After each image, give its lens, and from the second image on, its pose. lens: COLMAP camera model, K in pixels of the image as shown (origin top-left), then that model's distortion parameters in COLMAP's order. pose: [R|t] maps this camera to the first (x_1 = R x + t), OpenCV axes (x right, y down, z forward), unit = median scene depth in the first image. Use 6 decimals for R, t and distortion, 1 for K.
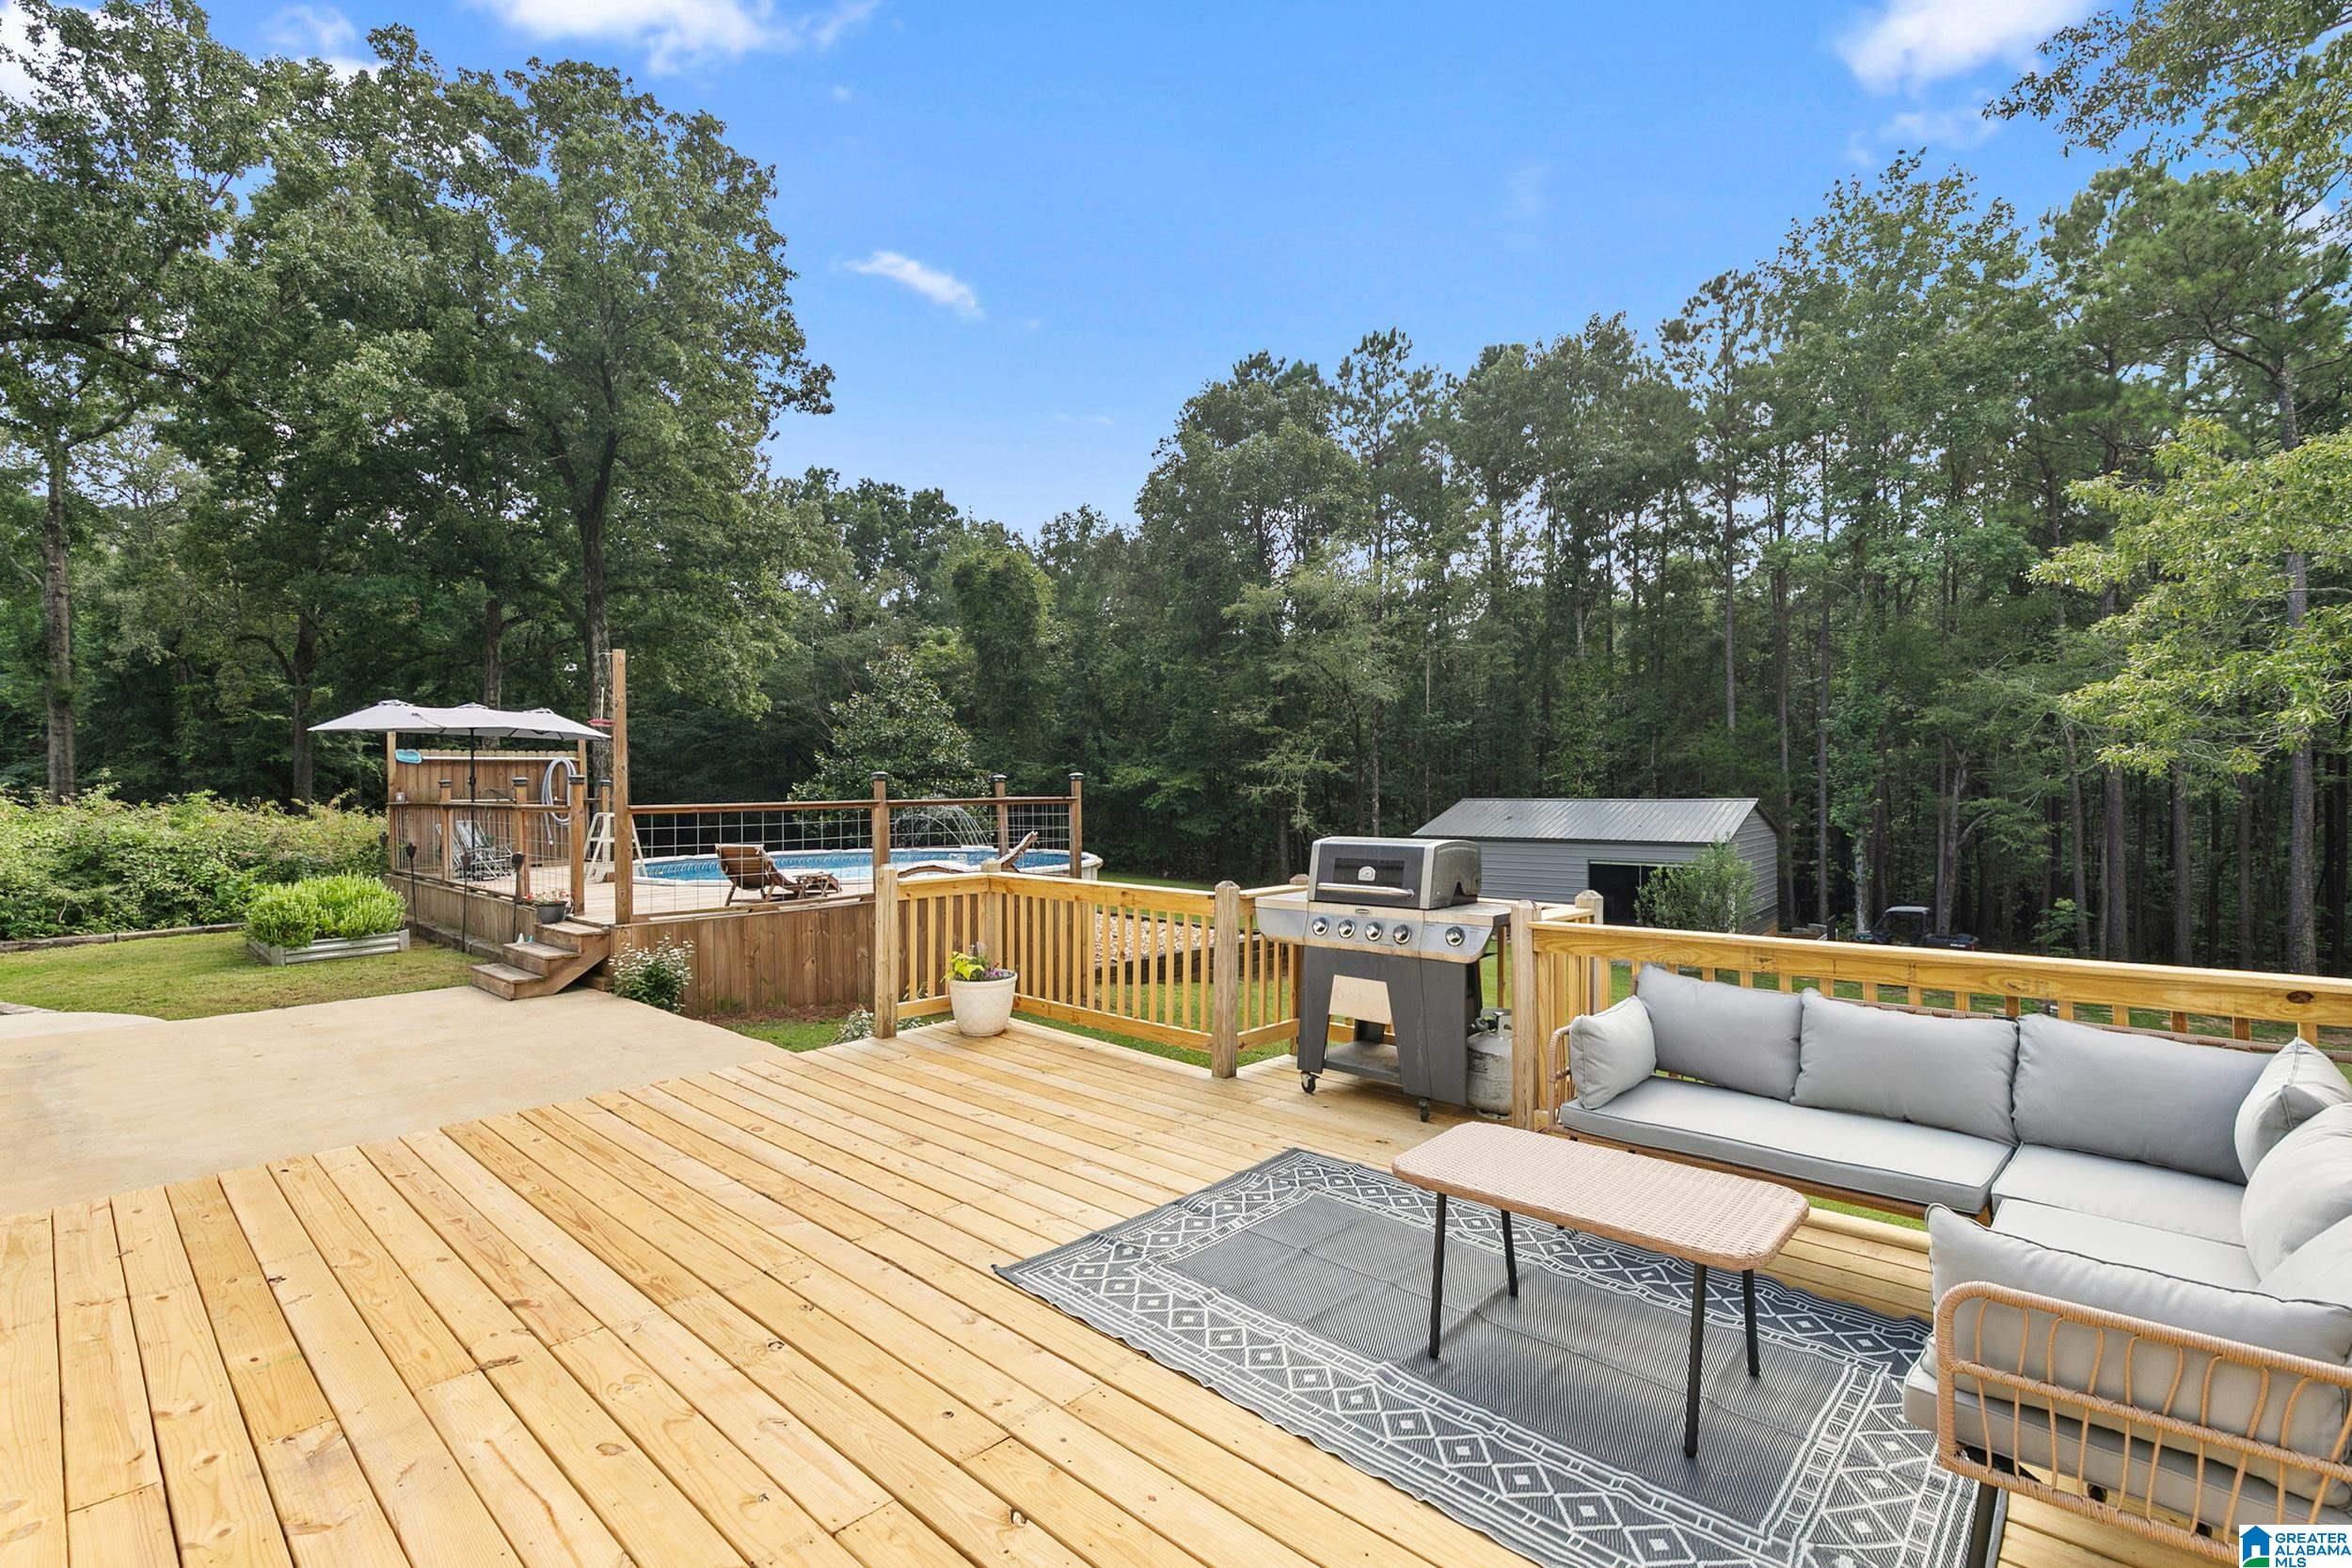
lens RADIAL K [[1062.9, 0, 1166.5], [0, 1062.9, 786.5], [0, 0, 1]] dist [0.003312, 0.002170]
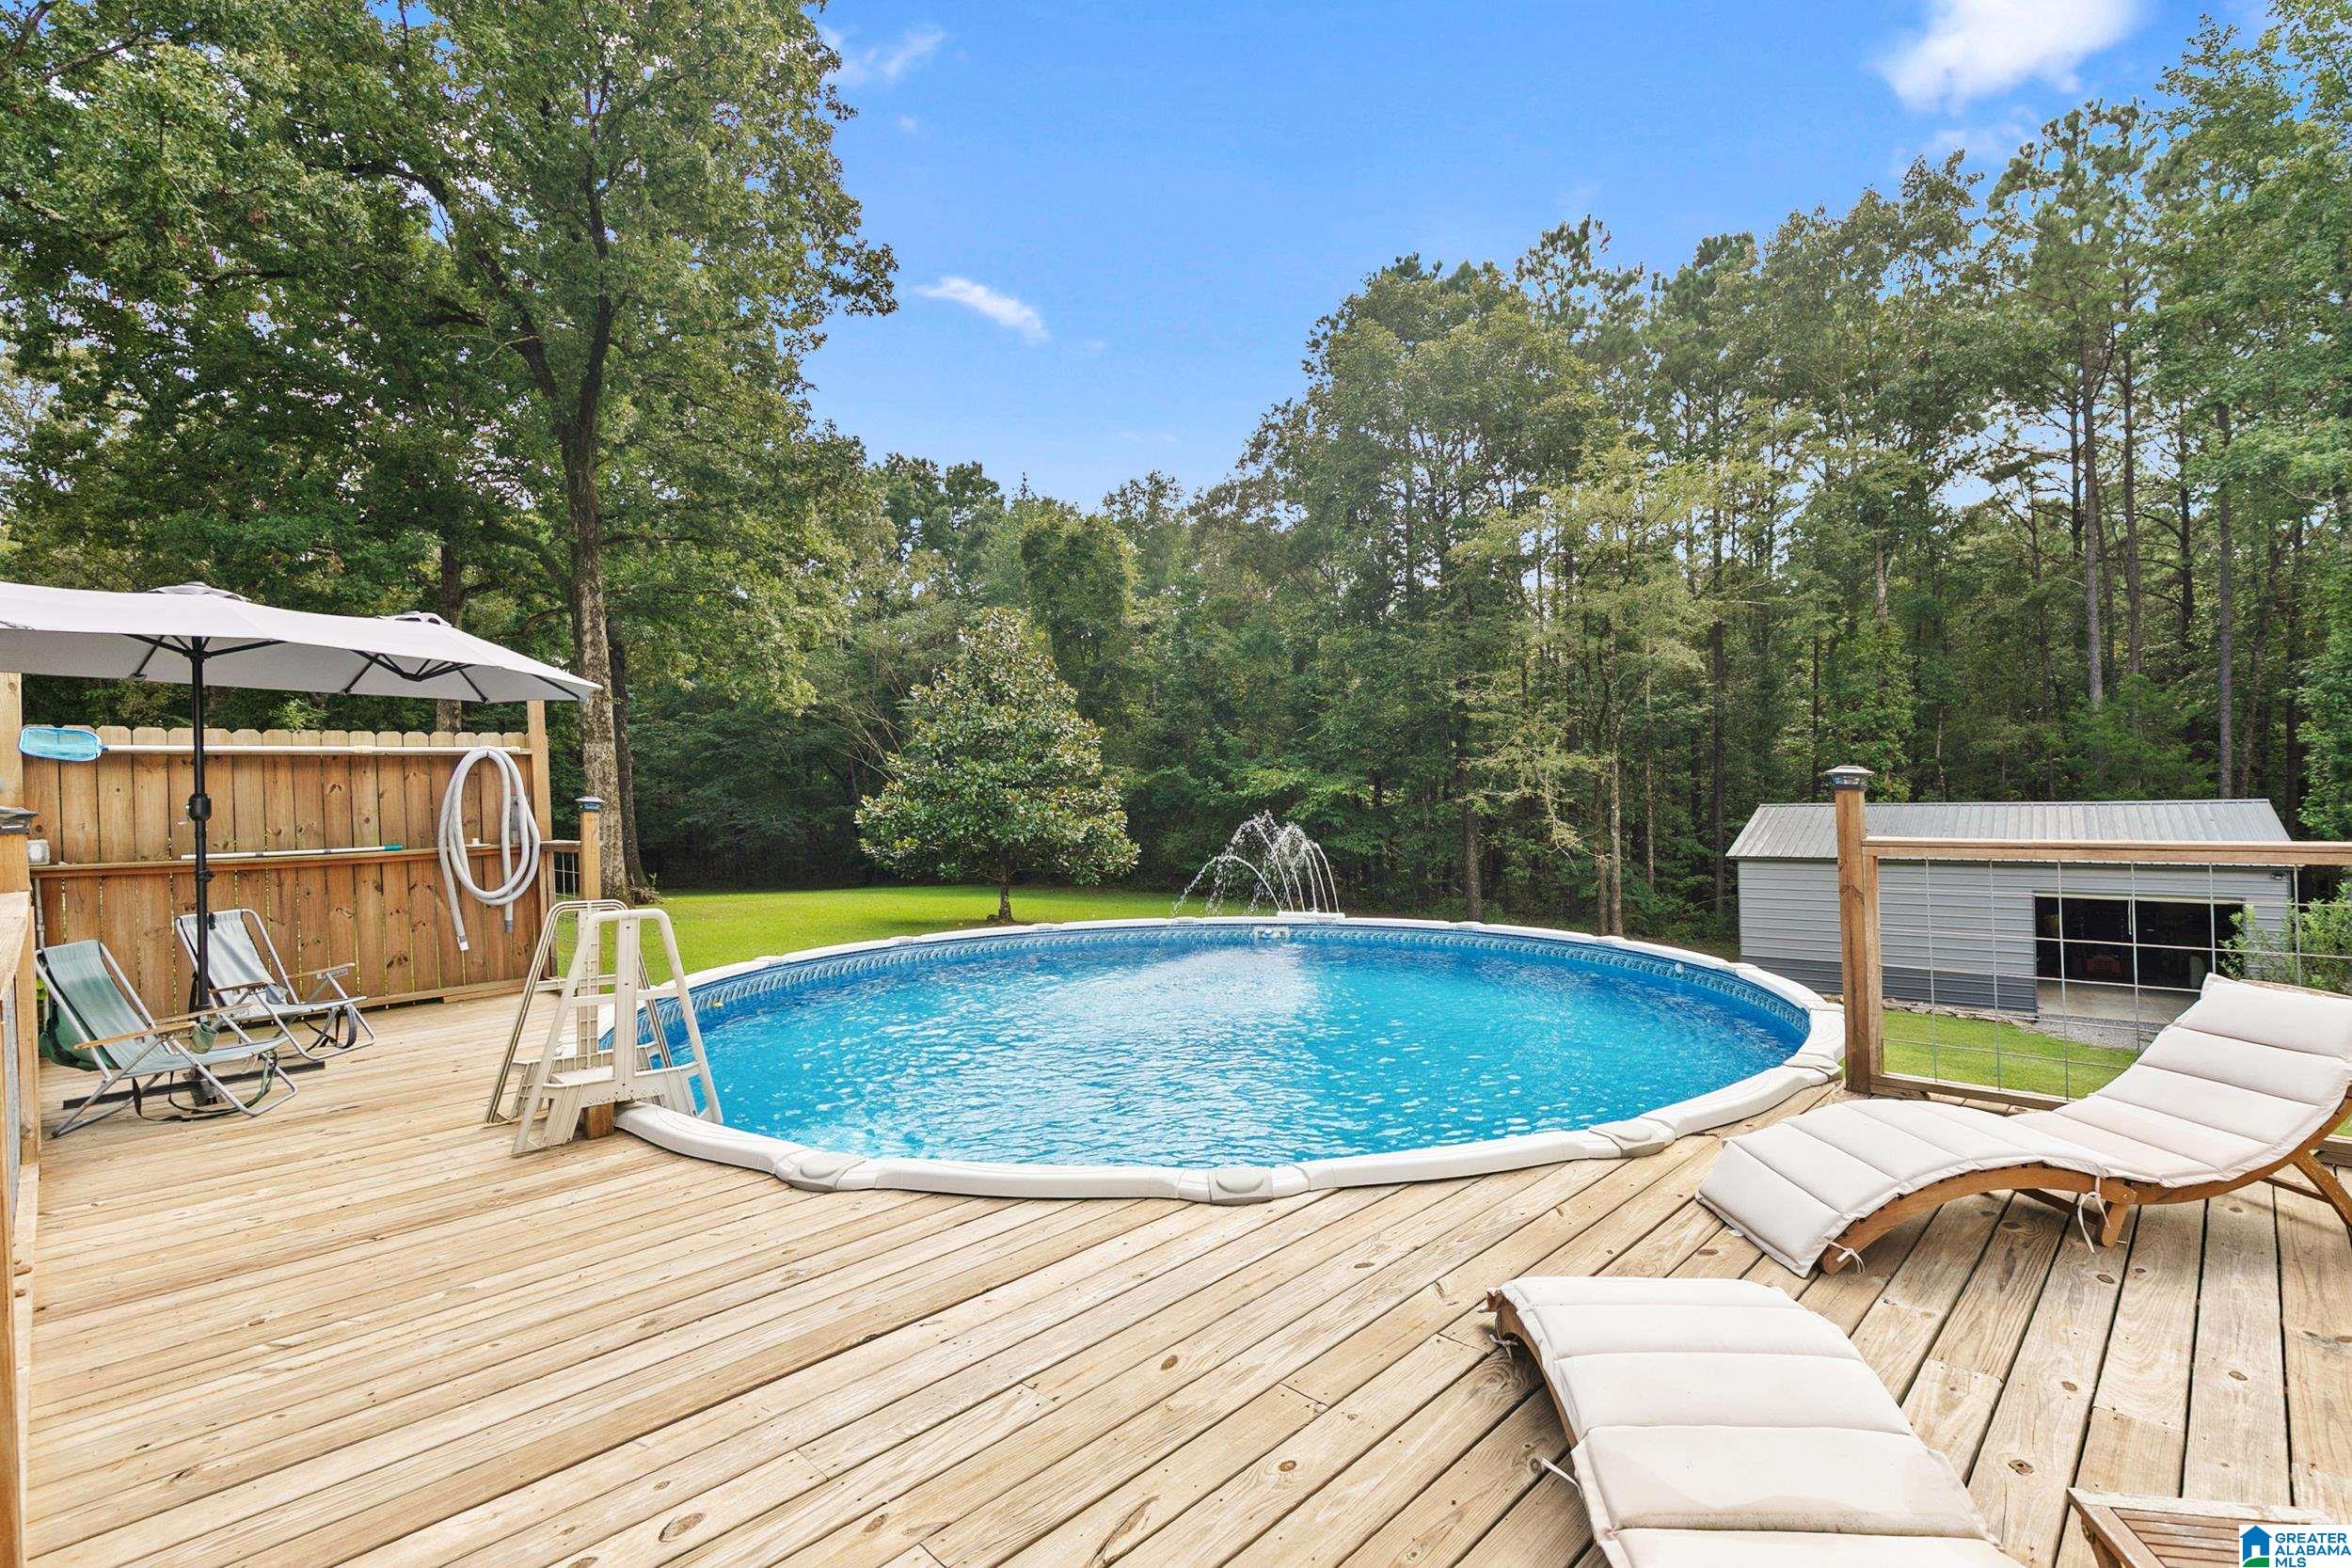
lens RADIAL K [[1062.9, 0, 1186.9], [0, 1062.9, 789.1], [0, 0, 1]] dist [0.003312, 0.002170]
pose [[0.999786, -0.014117, 0.015136, -0.105264], [0.014168, 0.999894, -0.003297, -0.001771], [-0.015088, 0.003510, 0.999880, 0.202481]]
